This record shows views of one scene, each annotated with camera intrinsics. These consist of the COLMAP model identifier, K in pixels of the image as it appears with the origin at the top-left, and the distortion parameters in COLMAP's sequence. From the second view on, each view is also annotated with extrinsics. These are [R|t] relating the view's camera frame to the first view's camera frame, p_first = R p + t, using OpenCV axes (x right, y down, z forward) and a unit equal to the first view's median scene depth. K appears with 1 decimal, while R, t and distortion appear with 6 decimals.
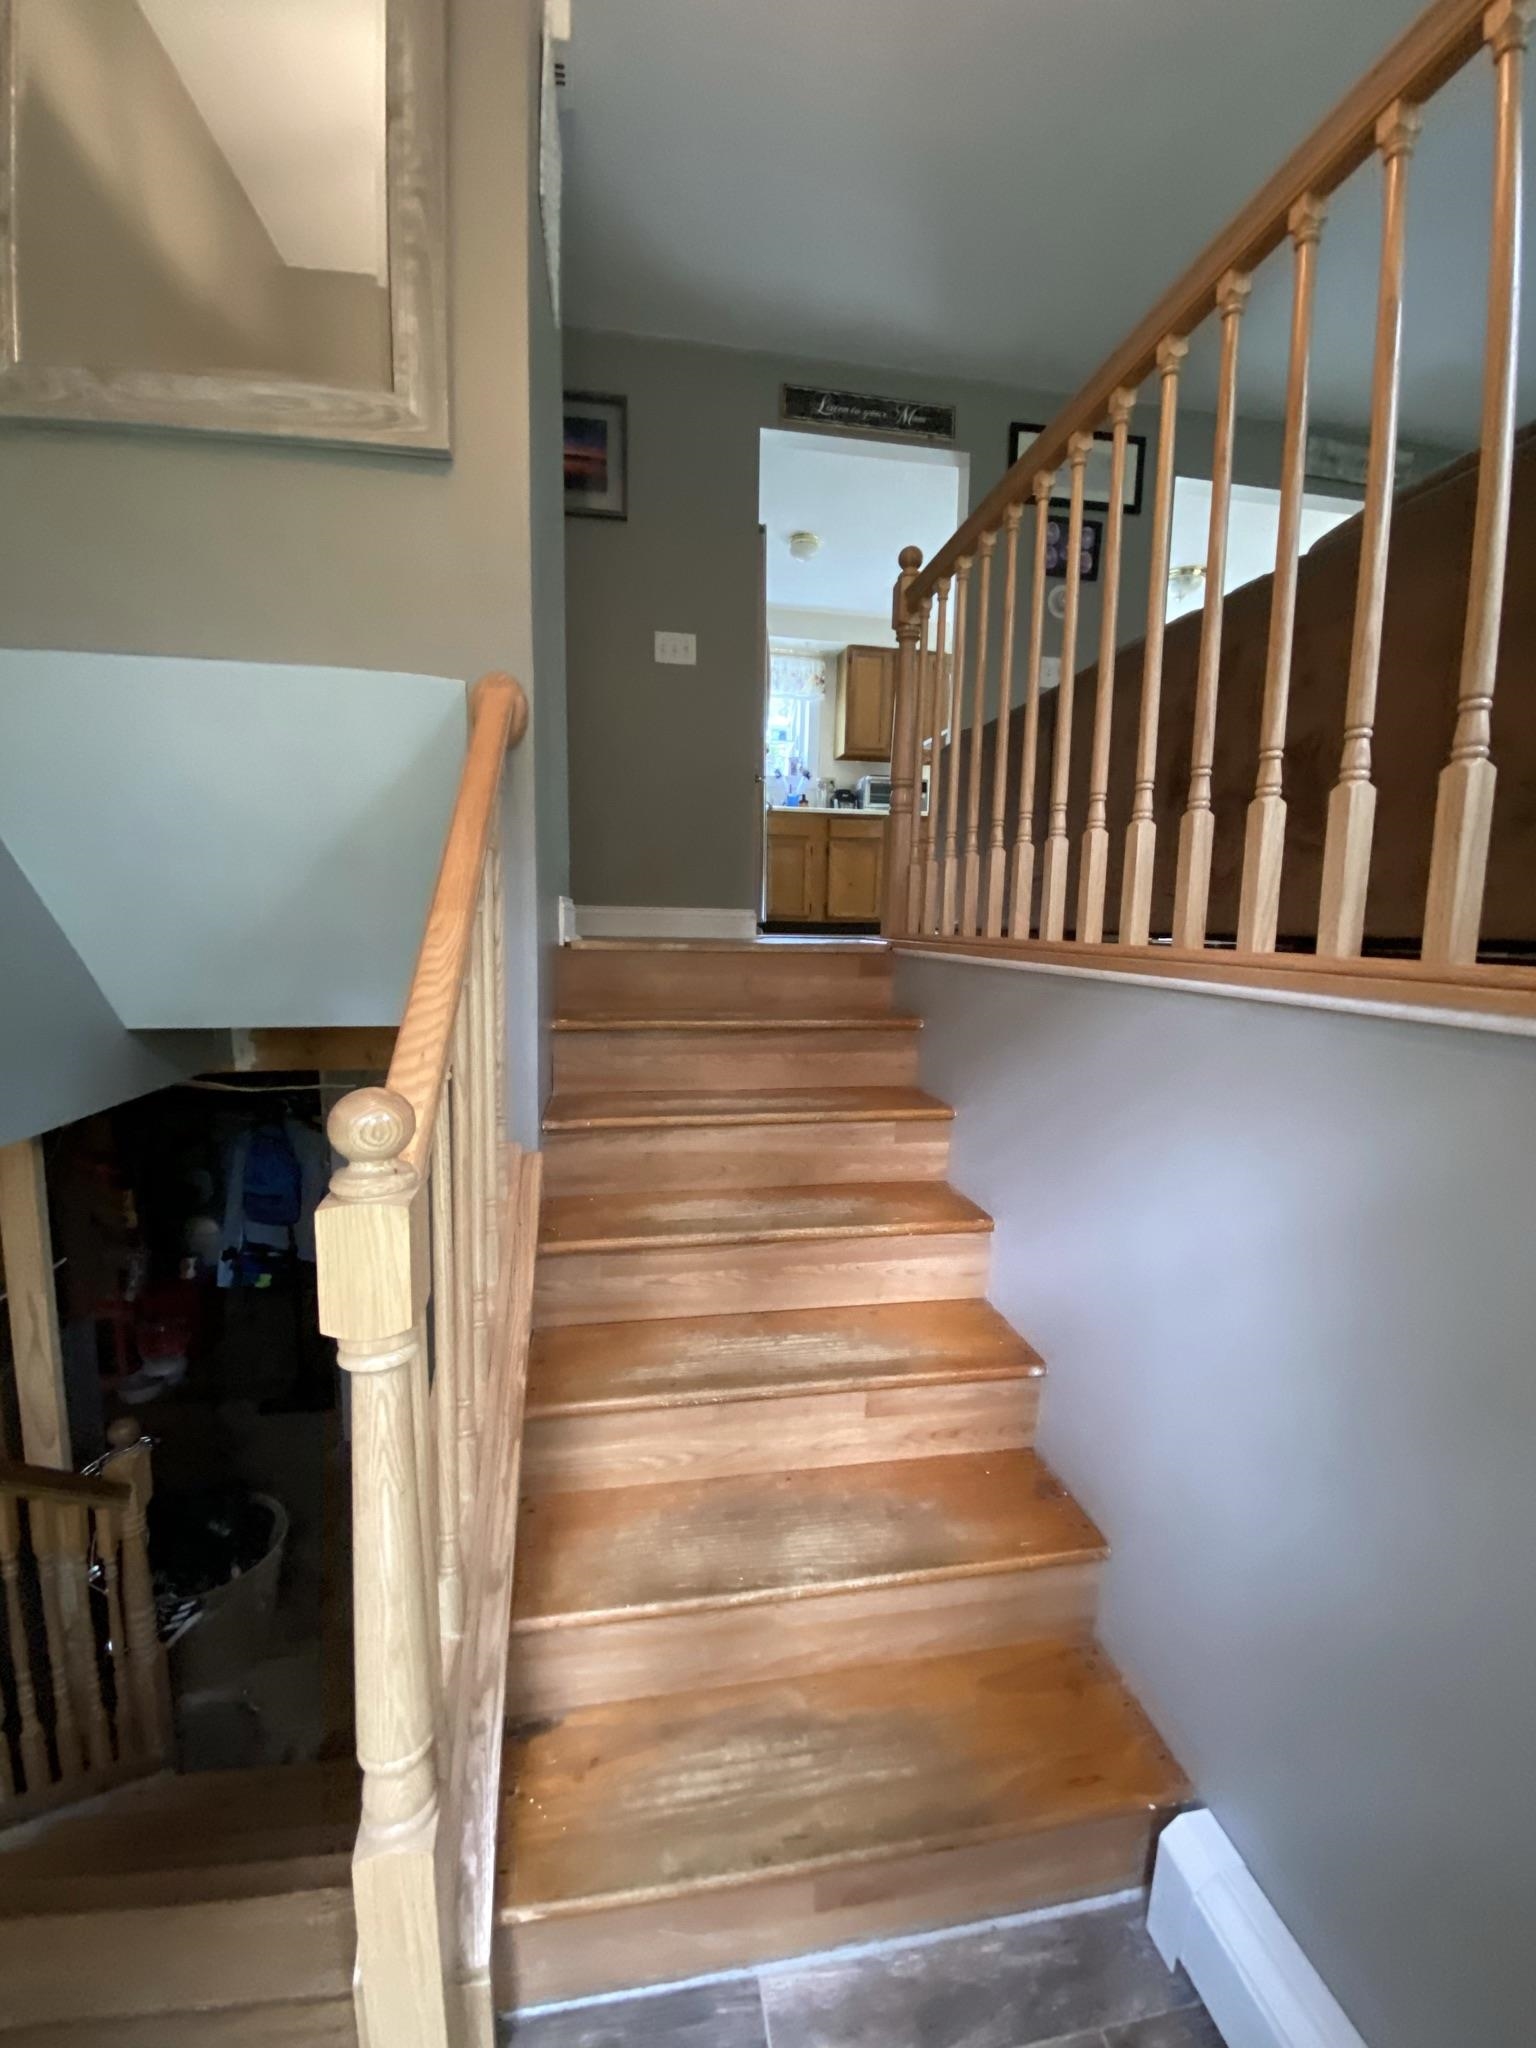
lens RADIAL K [[830.3, 0, 767.2], [0, 830.3, 1017.6], [0, 0, 1]] dist [0.004025, -0.000383]
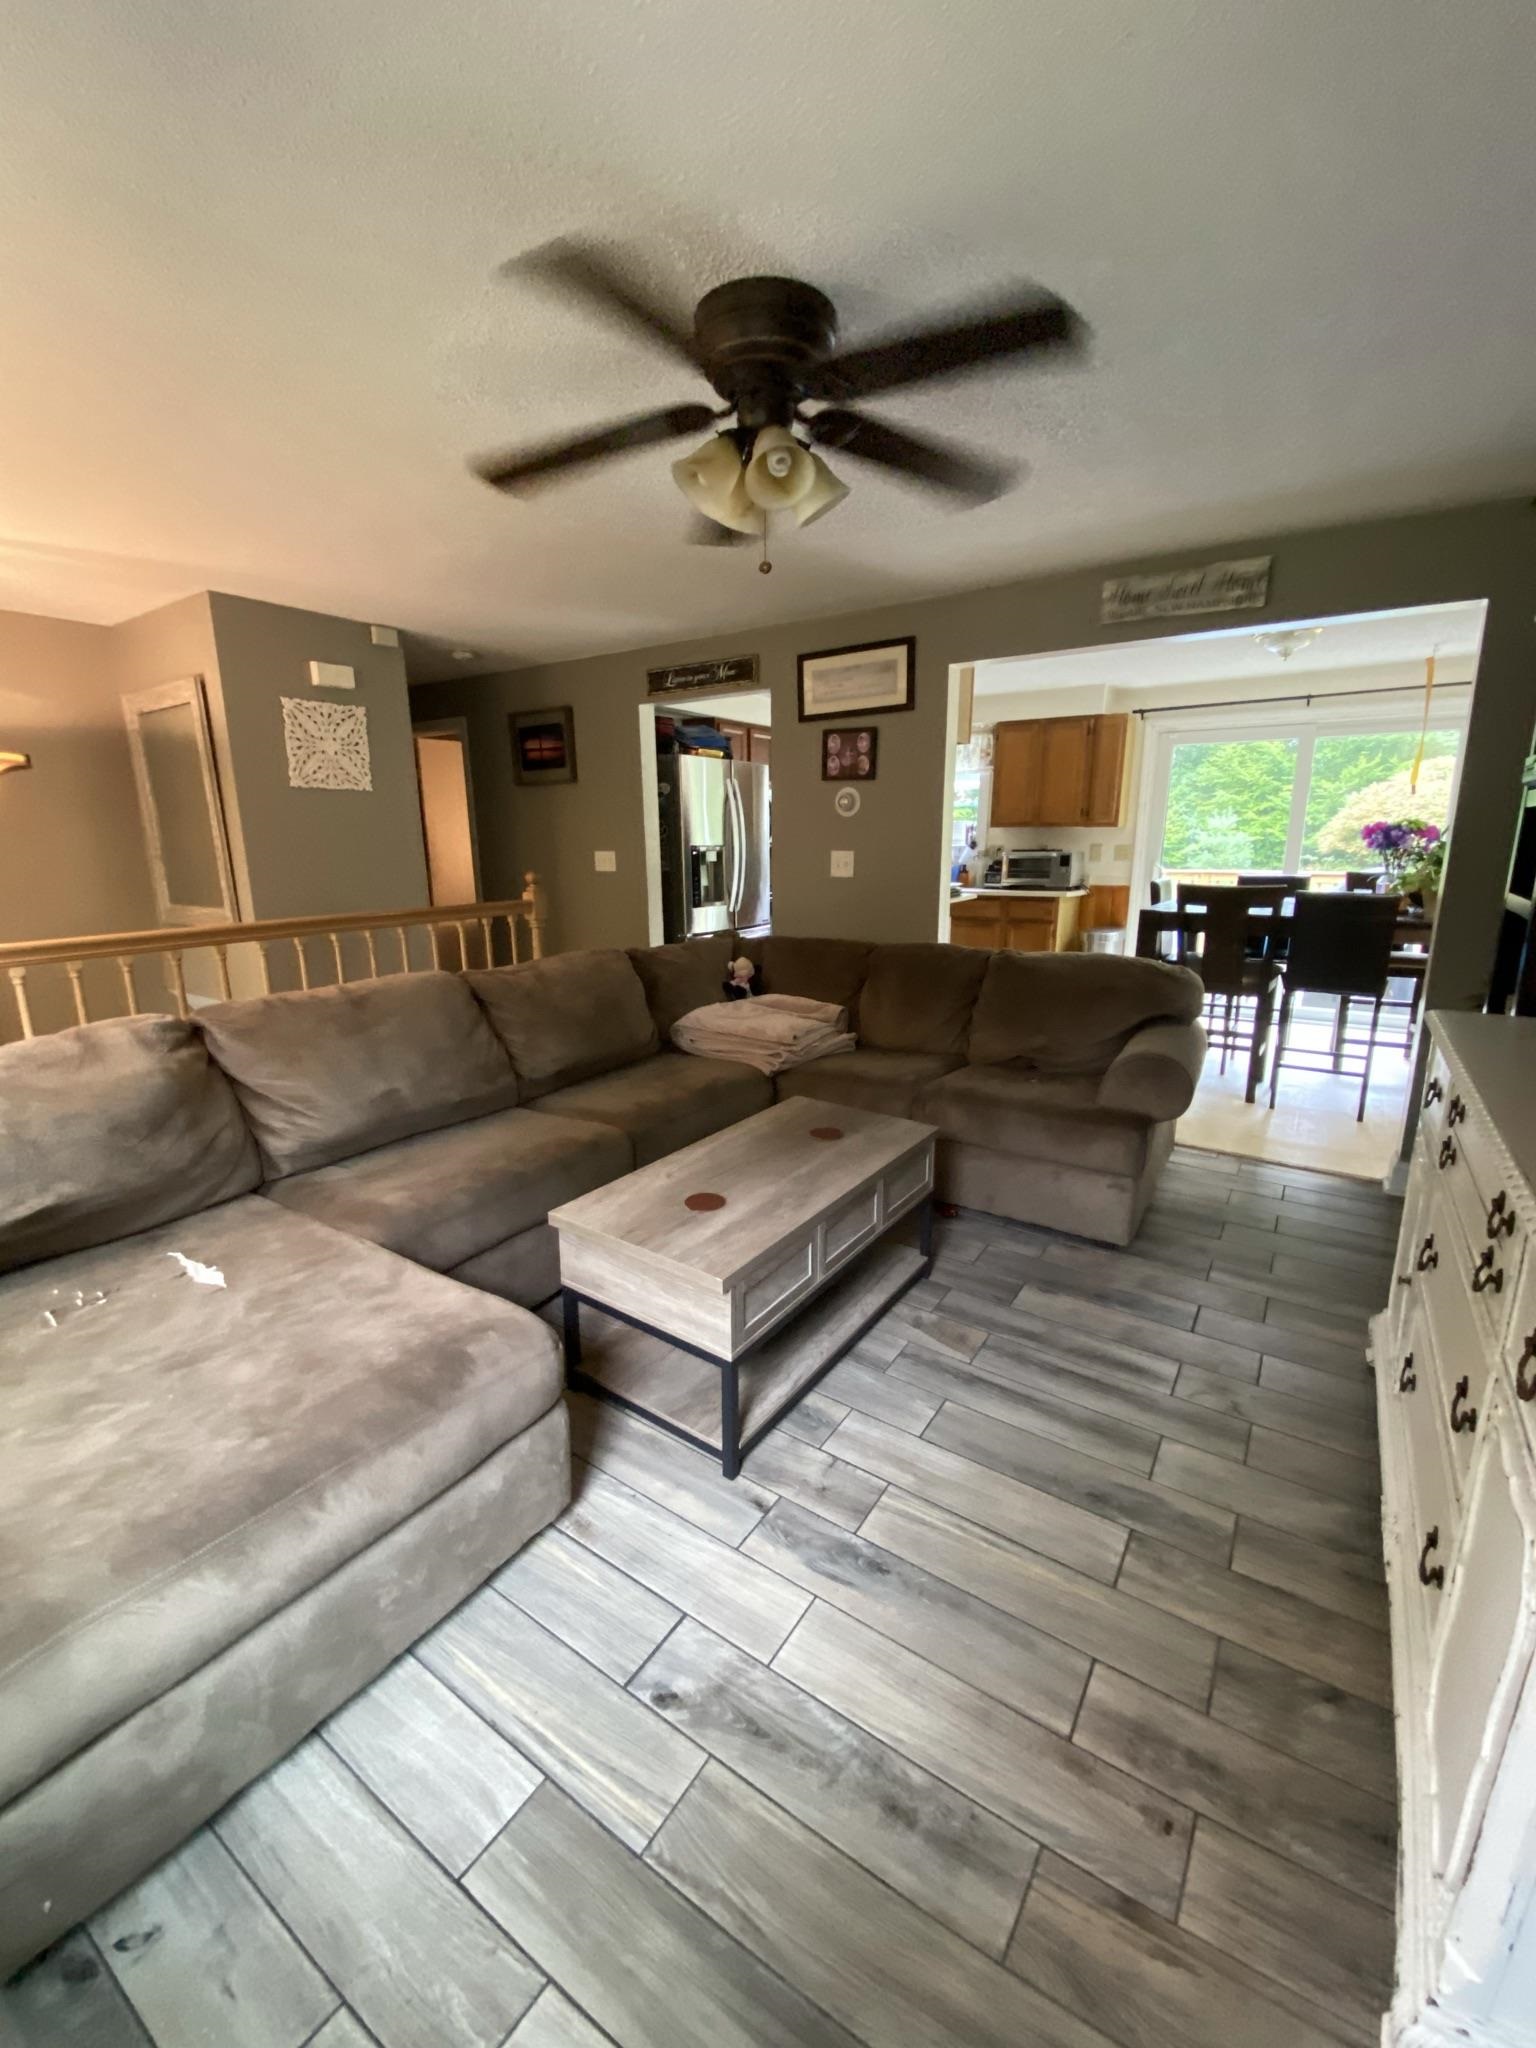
lens RADIAL K [[830.3, 0, 780.1], [0, 830.3, 1026.9], [0, 0, 1]] dist [0.004025, -0.000383]
pose [[0.726846, 0.131516, -0.674091, 1.155280], [-0.055373, 0.989521, 0.133350, -0.362371], [0.684564, -0.059598, 0.726512, 0.109799]]
